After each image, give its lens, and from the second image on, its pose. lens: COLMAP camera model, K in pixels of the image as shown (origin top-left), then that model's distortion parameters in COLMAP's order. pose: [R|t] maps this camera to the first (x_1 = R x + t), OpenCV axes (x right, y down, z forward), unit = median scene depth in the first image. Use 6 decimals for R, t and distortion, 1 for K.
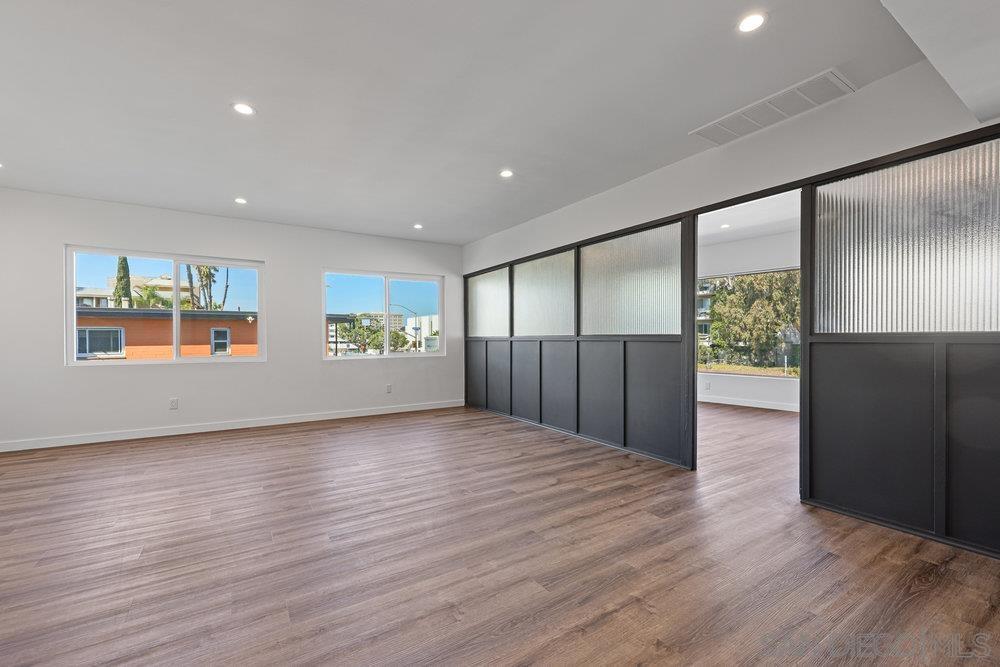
lens RADIAL K [[411.1, 0, 498.5], [0, 411.1, 338.8], [0, 0, 1]] dist [0.000015, 0.000296]
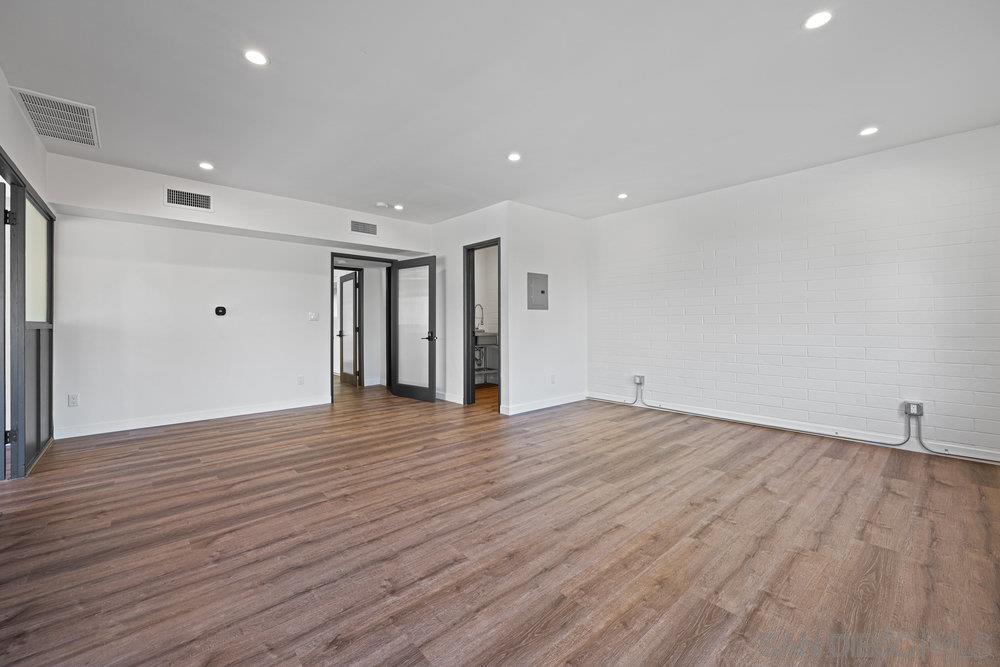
lens RADIAL K [[411.1, 0, 501.8], [0, 411.1, 327.9], [0, 0, 1]] dist [0.000015, 0.000296]
pose [[-0.984434, 0.009209, -0.175512, -0.220567], [0.007216, 0.999902, 0.011994, -0.001031], [0.175605, 0.010541, -0.984404, 1.581820]]
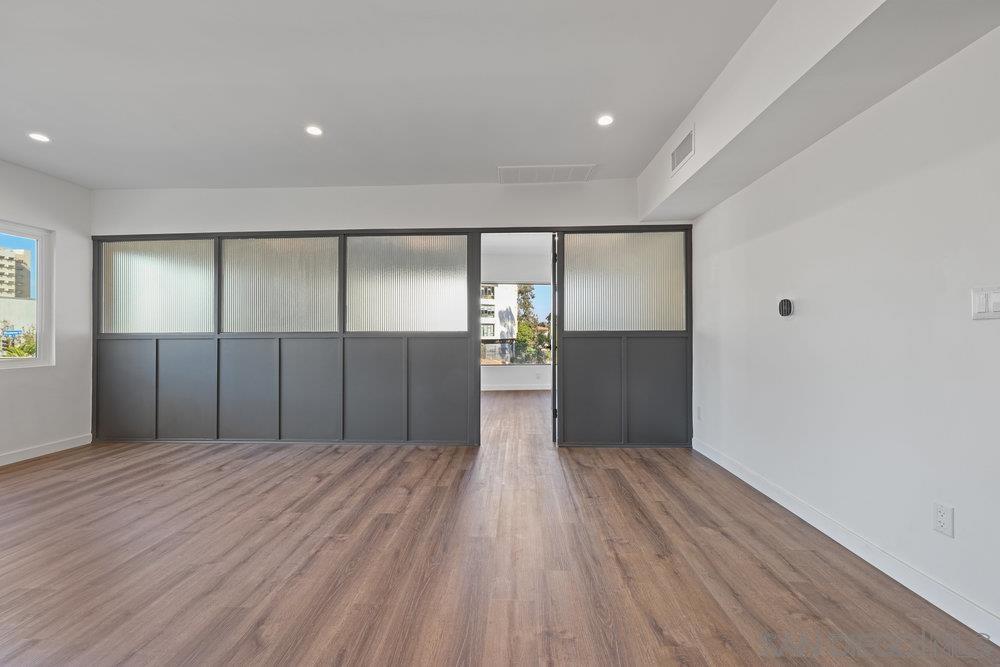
lens RADIAL K [[396.5, 0, 495.9], [0, 396.5, 329.8], [0, 0, 1]] dist [-0.002879, 0.000034]
pose [[0.579943, 0.009633, 0.814600, -0.379626], [0.003344, 0.999894, -0.014204, 0.000462], [-0.814650, 0.010962, 0.579850, 0.250727]]
